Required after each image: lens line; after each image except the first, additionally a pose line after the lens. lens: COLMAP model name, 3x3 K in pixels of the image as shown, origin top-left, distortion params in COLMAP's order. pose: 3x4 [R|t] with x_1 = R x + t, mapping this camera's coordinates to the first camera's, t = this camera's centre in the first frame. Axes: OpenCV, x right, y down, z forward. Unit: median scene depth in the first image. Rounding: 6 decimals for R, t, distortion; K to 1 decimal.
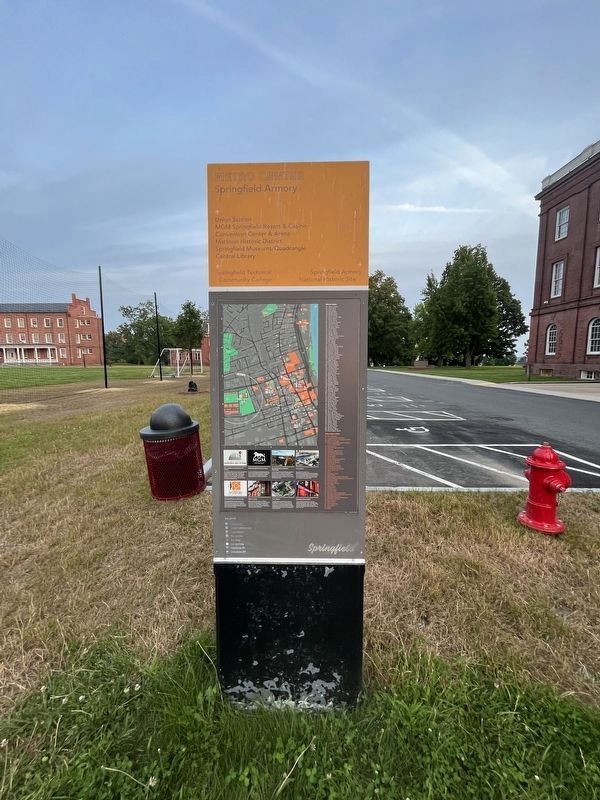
lens RADIAL K [[321.5, 0, 300.2], [0, 321.5, 399.8], [0, 0, 1]] dist [-0.001100, -0.000212]
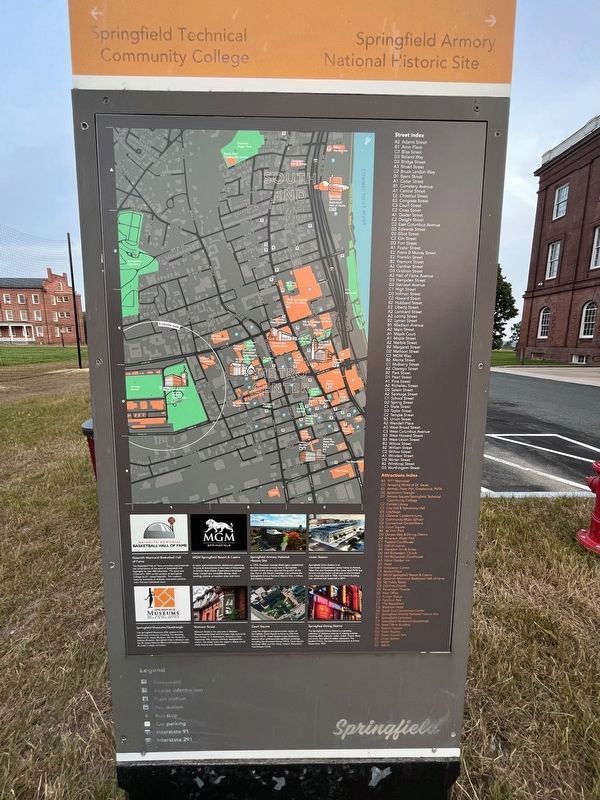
lens RADIAL K [[321.5, 0, 300.6], [0, 321.5, 398.8], [0, 0, 1]] dist [-0.001100, -0.000212]
pose [[0.999247, 0.004269, 0.038561, -0.018689], [-0.006268, 0.998634, 0.051879, -0.005129], [-0.038287, -0.052082, 0.997909, 0.274725]]
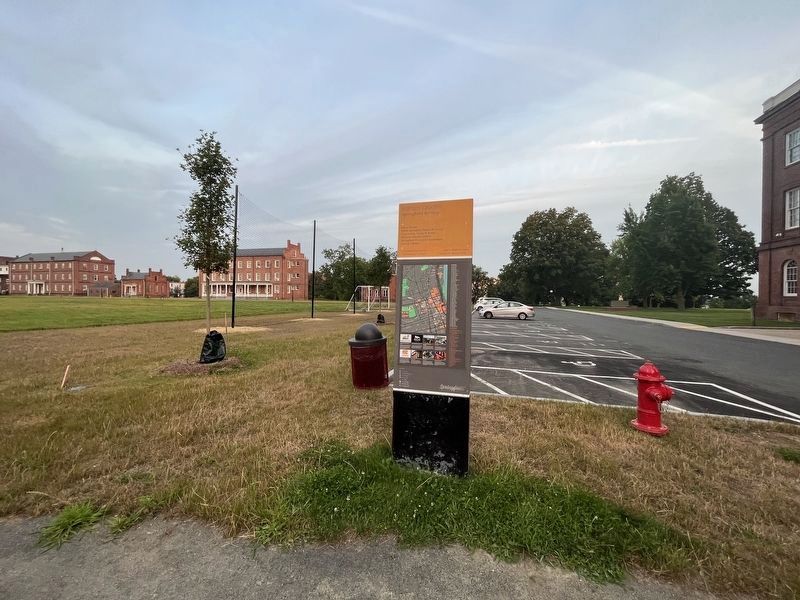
lens RADIAL K [[321.5, 0, 400.2], [0, 321.5, 301.6], [0, 0, 1]] dist [-0.001100, -0.000212]
pose [[0.966196, 0.018181, -0.257167, 0.133007], [-0.046528, 0.993428, -0.104578, 0.075863], [0.253576, 0.113008, 0.960692, -0.467258]]
